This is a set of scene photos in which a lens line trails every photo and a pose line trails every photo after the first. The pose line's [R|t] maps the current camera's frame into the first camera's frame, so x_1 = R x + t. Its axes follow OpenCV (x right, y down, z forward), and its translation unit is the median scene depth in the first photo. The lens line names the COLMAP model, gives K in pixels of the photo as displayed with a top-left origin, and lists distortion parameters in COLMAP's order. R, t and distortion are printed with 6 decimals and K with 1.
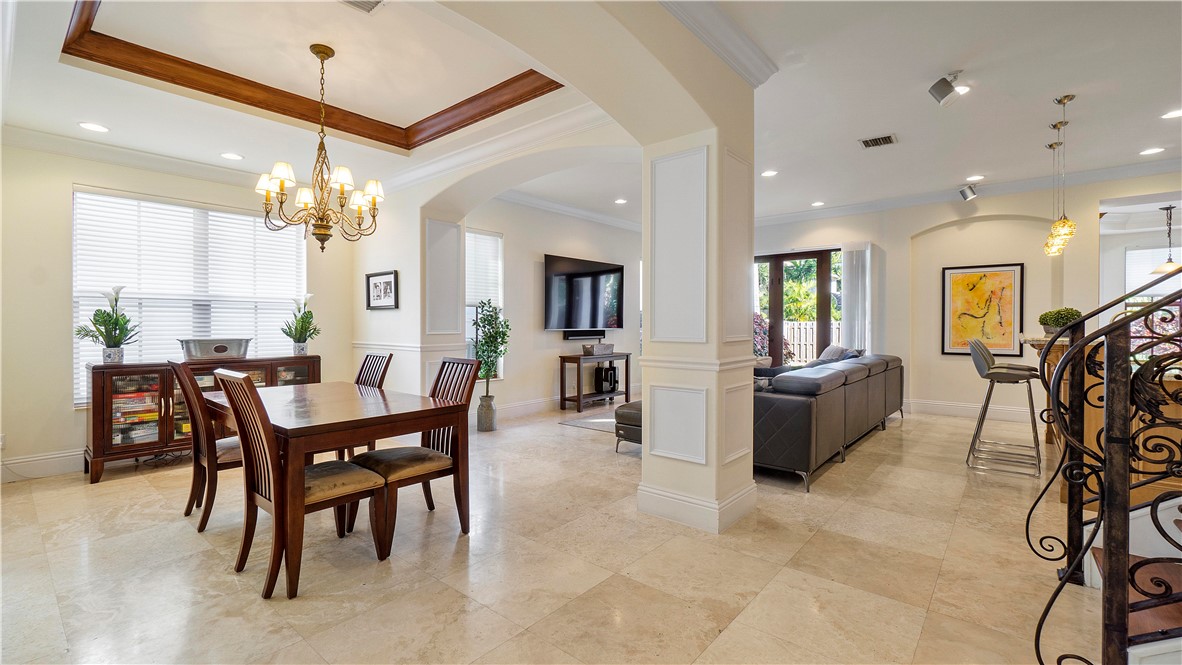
lens RADIAL K [[511.3, 0, 588.8], [0, 511.3, 327.0], [0, 0, 1]] dist [0.001535, 0.000501]
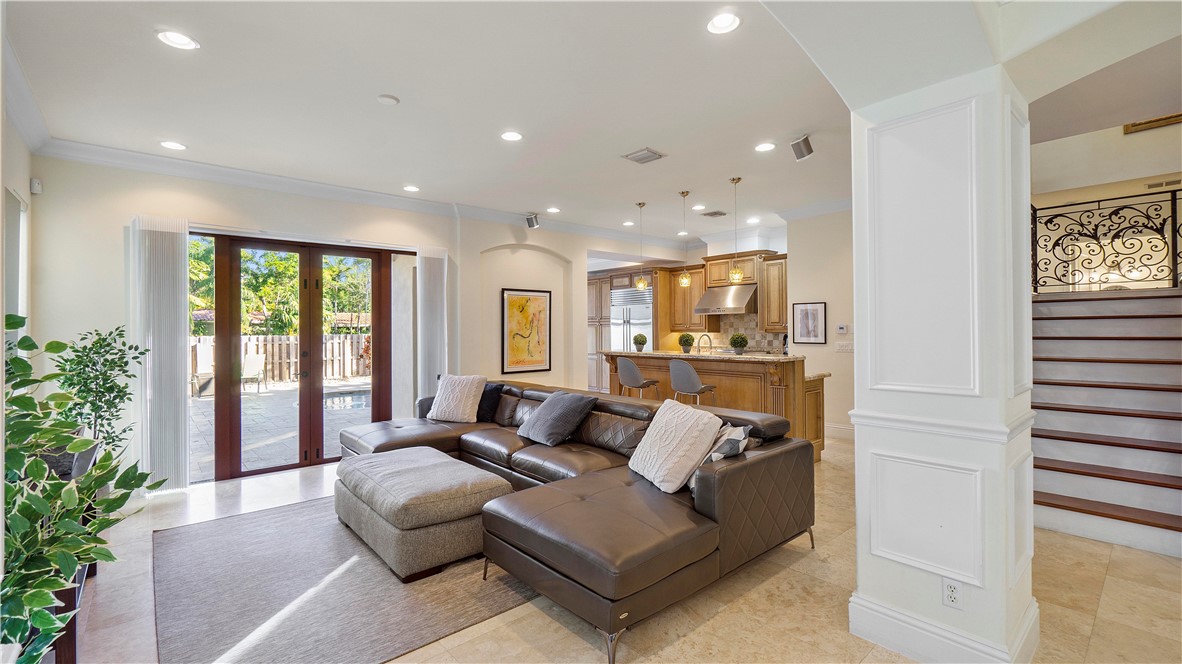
lens RADIAL K [[504.5, 0, 582.7], [0, 504.5, 329.5], [0, 0, 1]] dist [-0.002892, -0.000049]
pose [[0.160583, -0.000611, 0.987022, -0.266083], [0.017087, 0.999852, -0.002161, -0.029867], [-0.986874, 0.017213, 0.160570, 0.689172]]
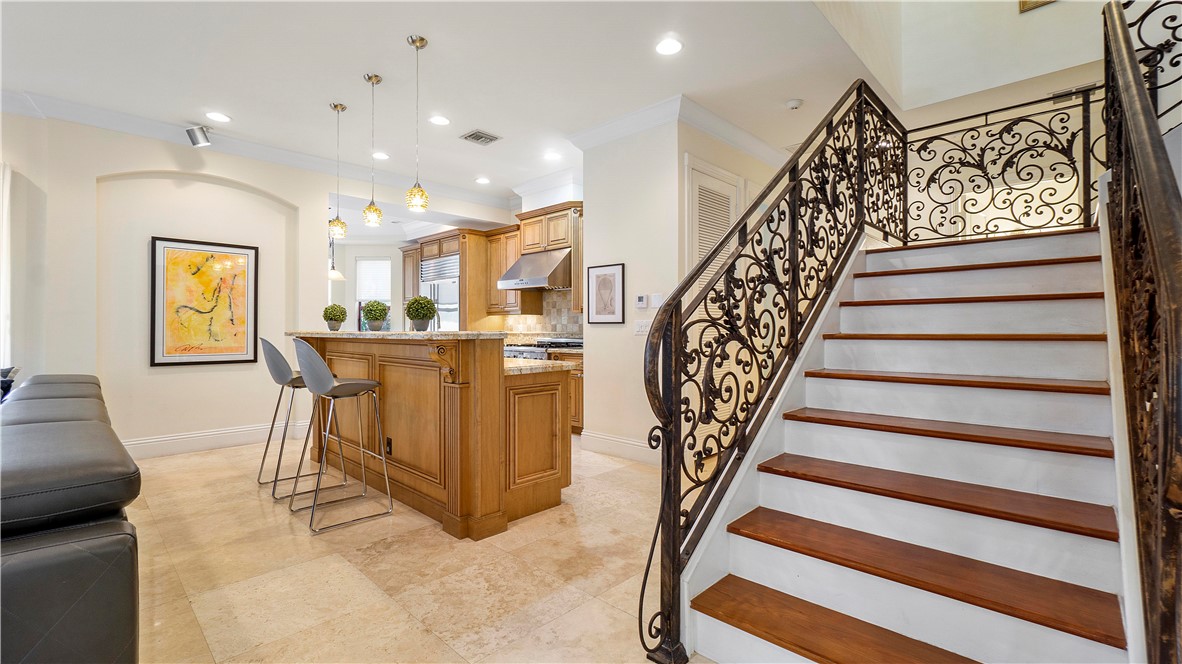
lens RADIAL K [[507.1, 0, 581.8], [0, 507.1, 329.4], [0, 0, 1]] dist [-0.007361, -0.000159]
pose [[0.084062, 0.001465, 0.996459, 0.083366], [0.008295, 0.999963, -0.002170, 0.011413], [-0.996426, 0.008448, 0.084047, 0.388887]]
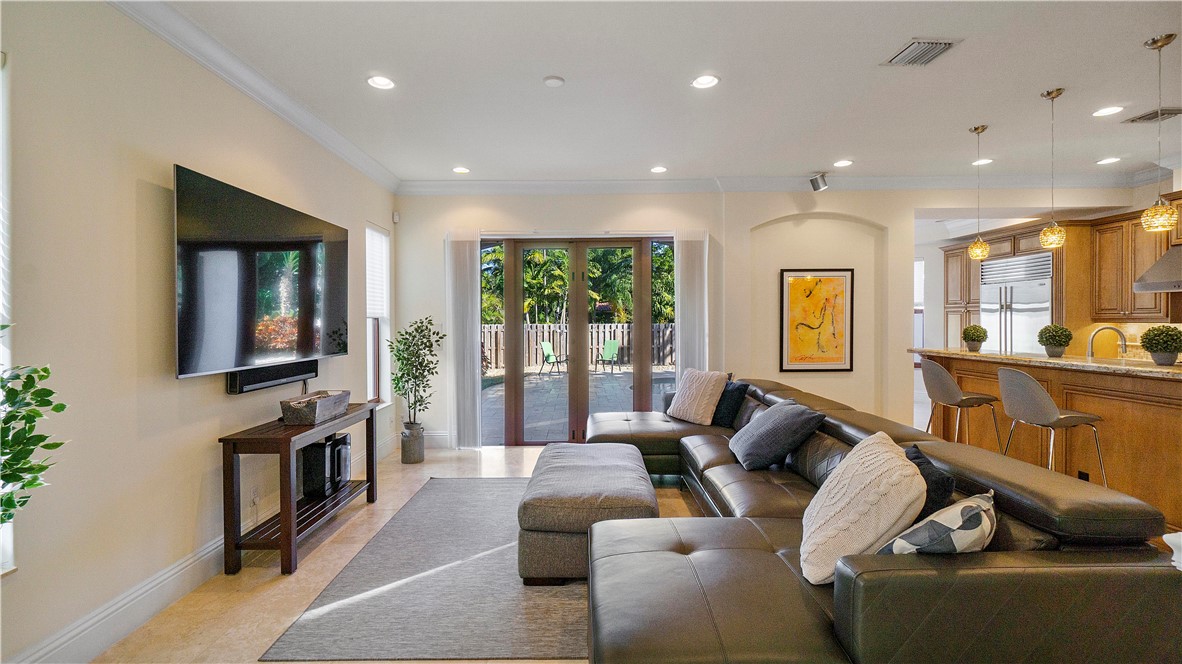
lens RADIAL K [[517.1, 0, 586.8], [0, 517.1, 327.5], [0, 0, 1]] dist [-0.004302, 0.000433]
pose [[0.763235, -0.013807, 0.645974, -0.104283], [0.012900, 0.999898, 0.006130, -0.029335], [-0.645992, 0.003655, 0.763335, 0.560552]]
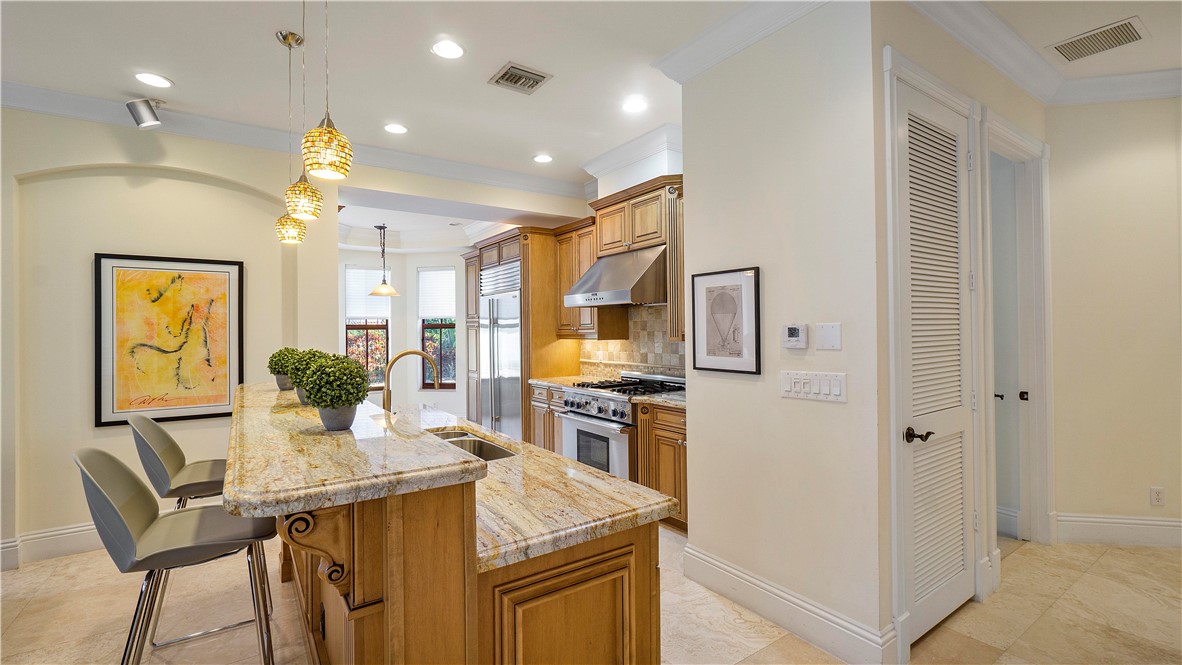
lens RADIAL K [[507.1, 0, 581.8], [0, 507.1, 329.9], [0, 0, 1]] dist [-0.007361, -0.000159]
pose [[0.279911, 0.002374, 0.960023, 0.354232], [0.017760, 0.999813, -0.007650, -0.029086], [-0.959862, 0.019191, 0.279817, 0.410102]]
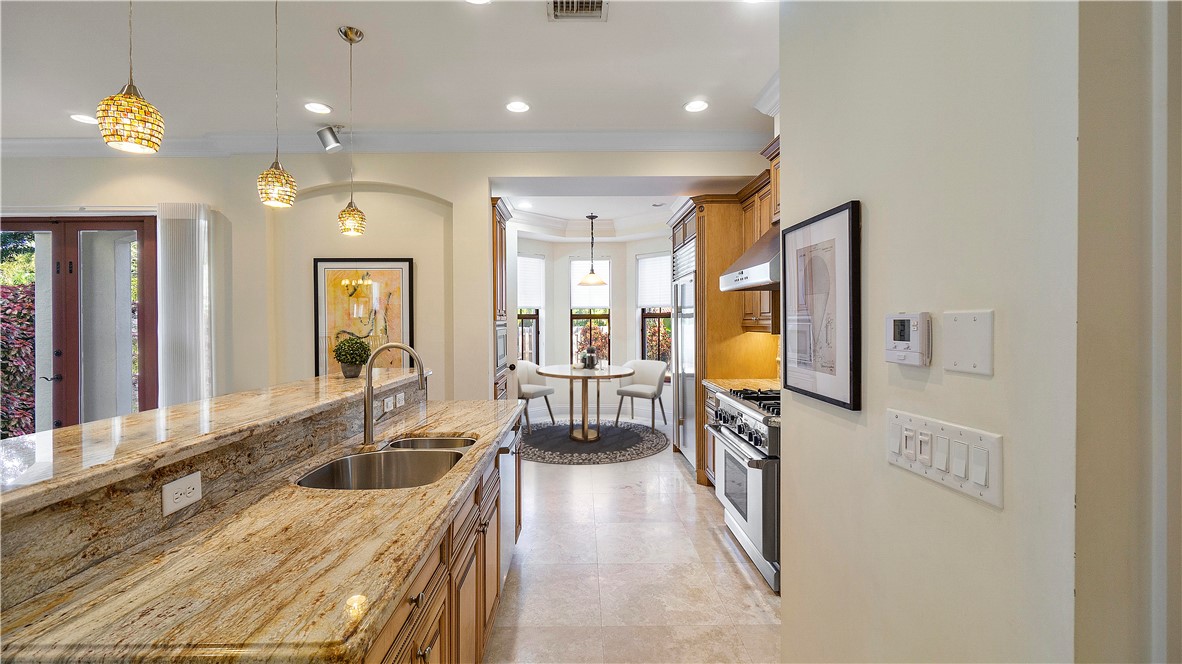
lens RADIAL K [[507.1, 0, 581.8], [0, 507.1, 329.4], [0, 0, 1]] dist [-0.007361, -0.000159]
pose [[0.766126, -0.008630, 0.642632, 0.544825], [0.006962, 0.999963, 0.005128, -0.029169], [-0.642652, 0.000545, 0.766158, 0.310821]]
